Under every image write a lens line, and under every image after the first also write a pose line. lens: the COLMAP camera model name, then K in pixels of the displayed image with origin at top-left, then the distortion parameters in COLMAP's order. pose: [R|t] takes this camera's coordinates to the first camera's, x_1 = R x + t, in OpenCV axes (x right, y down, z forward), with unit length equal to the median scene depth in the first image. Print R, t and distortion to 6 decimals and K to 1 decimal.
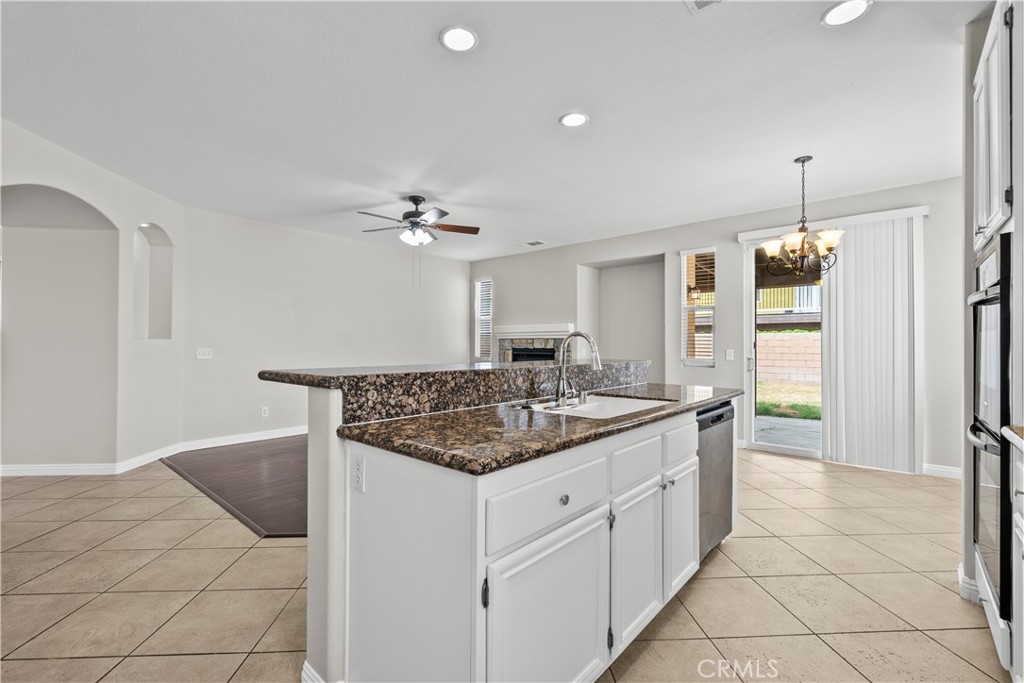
lens RADIAL K [[447.4, 0, 512.0], [0, 447.4, 341.5], [0, 0, 1]] dist [-0.000210, -0.000002]
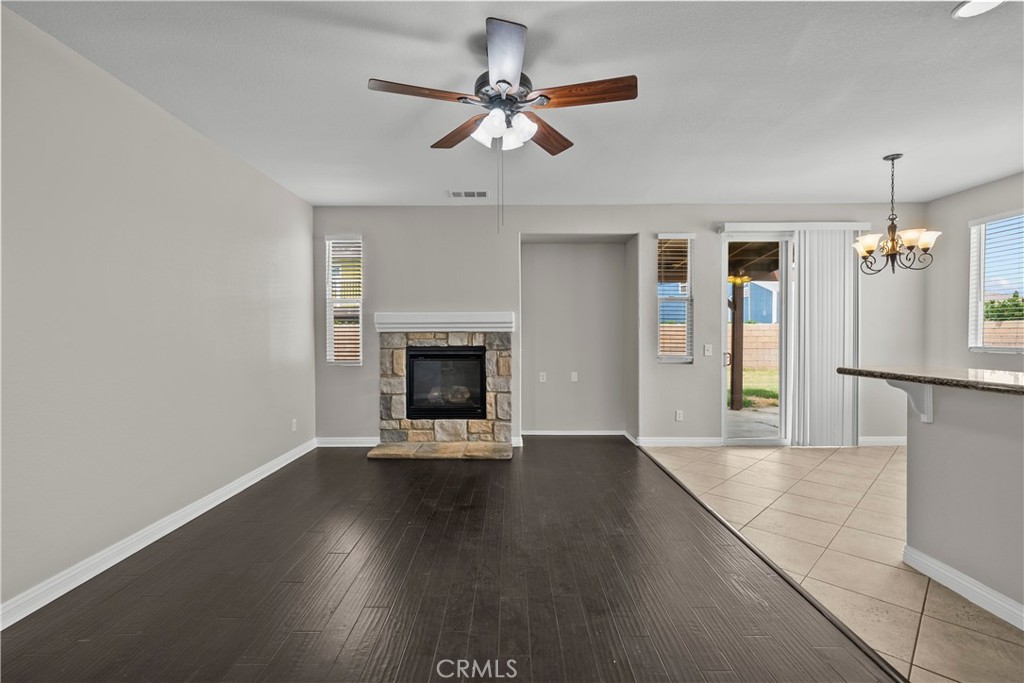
lens RADIAL K [[464.2, 0, 512.0], [0, 464.2, 341.5], [0, 0, 1]] dist [0.002384, 0.000205]
pose [[0.752871, -0.015306, 0.657990, -0.371264], [0.000719, 0.999748, 0.022434, -0.008502], [-0.658168, -0.016417, 0.752692, 0.413119]]
